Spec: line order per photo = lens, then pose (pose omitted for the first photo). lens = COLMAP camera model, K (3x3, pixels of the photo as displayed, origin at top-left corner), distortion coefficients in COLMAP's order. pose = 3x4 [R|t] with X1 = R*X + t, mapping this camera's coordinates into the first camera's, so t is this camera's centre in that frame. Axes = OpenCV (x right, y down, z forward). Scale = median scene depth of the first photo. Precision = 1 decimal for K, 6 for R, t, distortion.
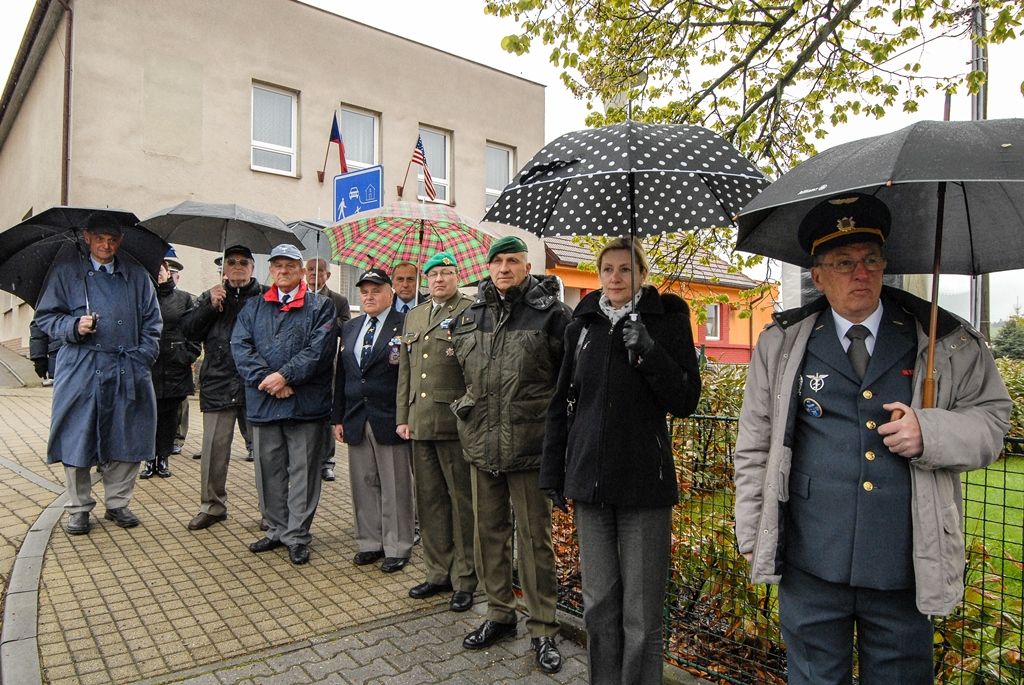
lens RADIAL K [[740.2, 0, 512.0], [0, 740.2, 342.5], [0, 0, 1]] dist [0.055713, -0.059462]
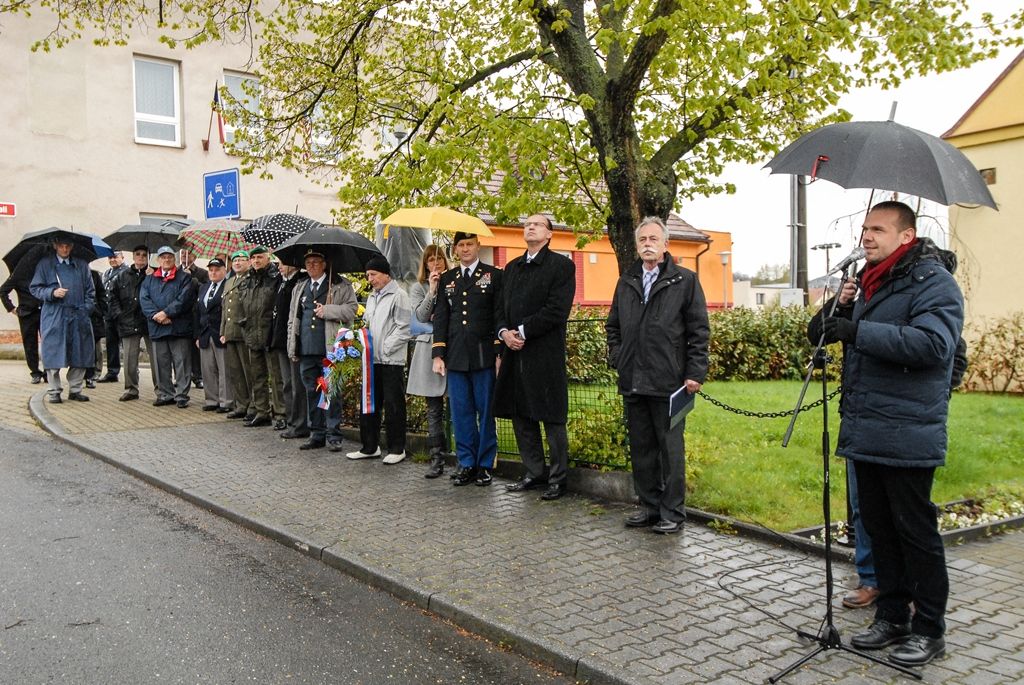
lens RADIAL K [[996.1, 0, 512.0], [0, 996.1, 342.5], [0, 0, 1]] dist [0.015172, 0.016327]
pose [[0.999273, -0.032140, 0.020510, 0.254075], [0.031499, 0.999028, 0.030829, 0.029714], [-0.021481, -0.030161, 0.999314, -0.765825]]
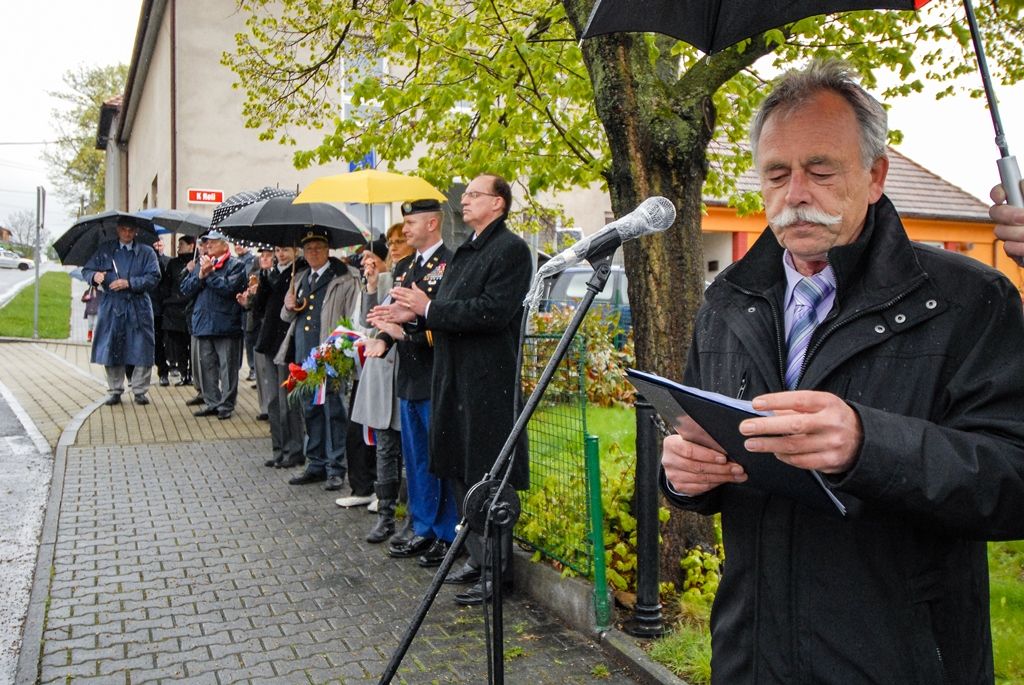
lens RADIAL K [[997.1, 0, 511.4], [0, 997.1, 357.9], [0, 0, 1]] dist [0.013675, 0.008899]
pose [[0.962789, -0.000581, -0.270254, 0.451338], [0.014987, 0.998574, 0.051246, 0.022259], [0.269838, -0.053390, 0.961424, -0.463816]]
